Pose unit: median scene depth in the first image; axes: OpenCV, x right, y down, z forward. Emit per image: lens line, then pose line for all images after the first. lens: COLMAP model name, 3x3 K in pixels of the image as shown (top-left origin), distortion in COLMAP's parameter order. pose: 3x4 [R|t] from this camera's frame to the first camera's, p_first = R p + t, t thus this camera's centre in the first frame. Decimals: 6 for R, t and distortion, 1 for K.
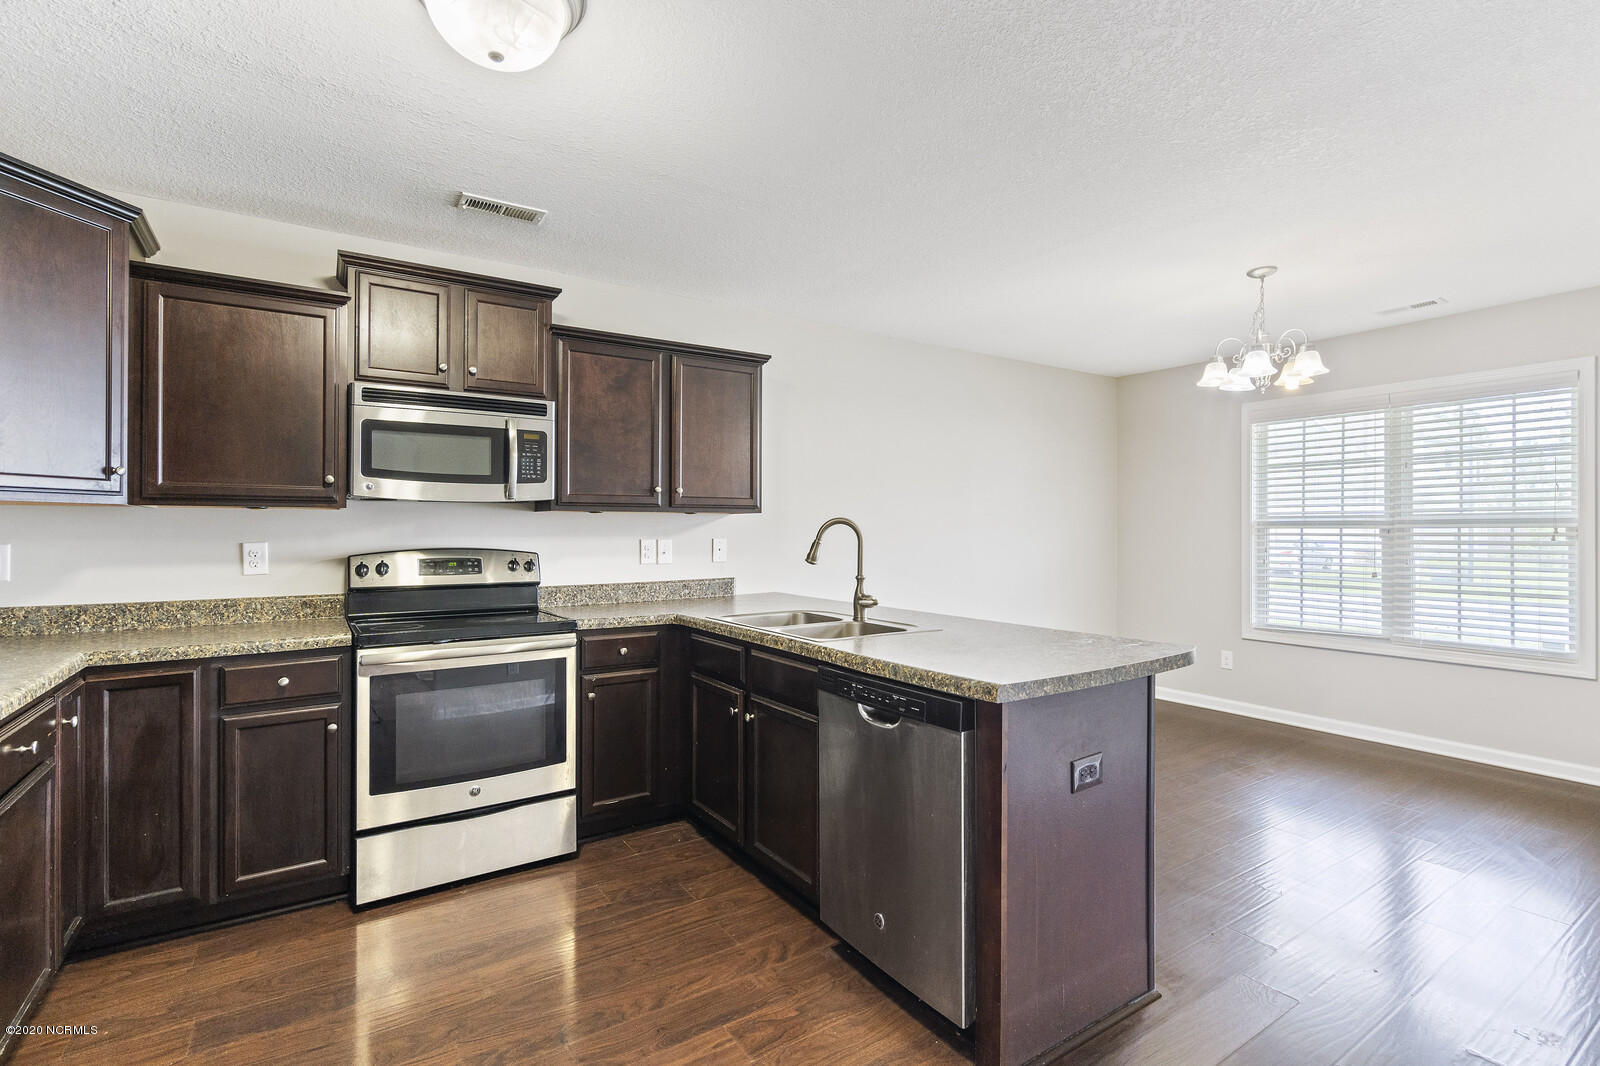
lens RADIAL K [[728.4, 0, 777.1], [0, 728.4, 527.8], [0, 0, 1]] dist [-0.000944, 0.000076]
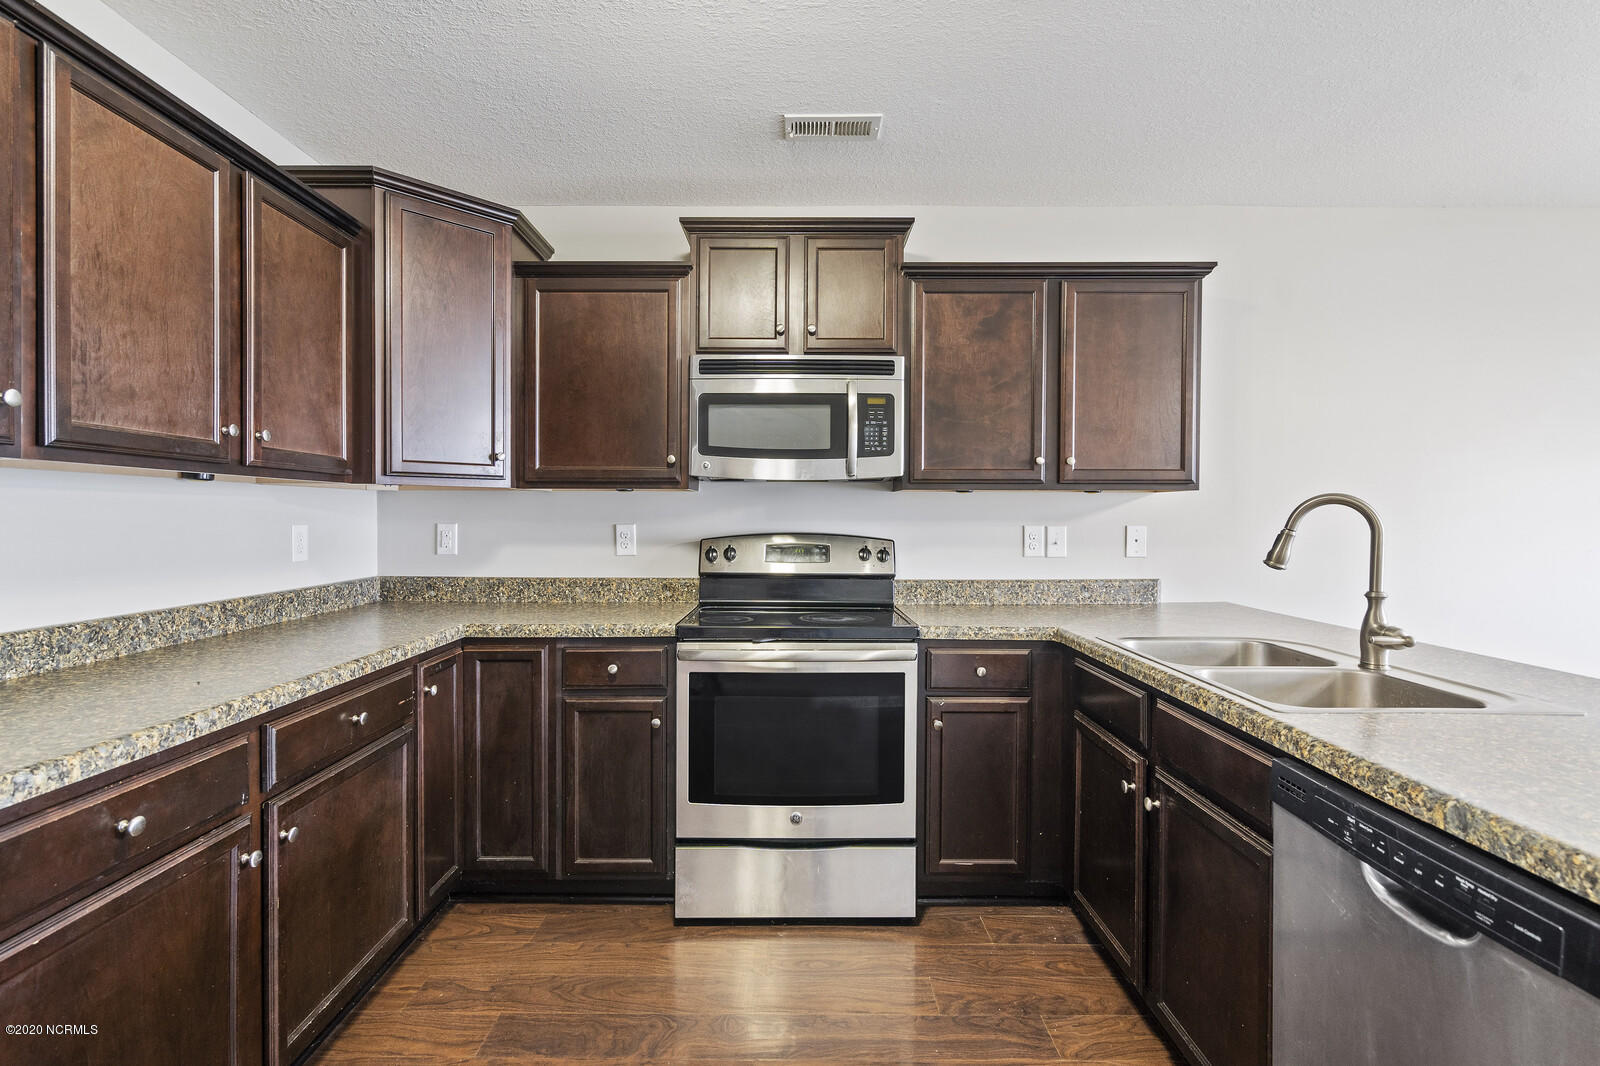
lens RADIAL K [[716.2, 0, 802.5], [0, 716.2, 521.9], [0, 0, 1]] dist [-0.002218, 0.001003]
pose [[0.842737, 0.009063, -0.538250, 0.037317], [-0.002425, 0.999912, 0.013039, 0.002940], [0.538320, -0.009683, 0.842685, 0.284419]]
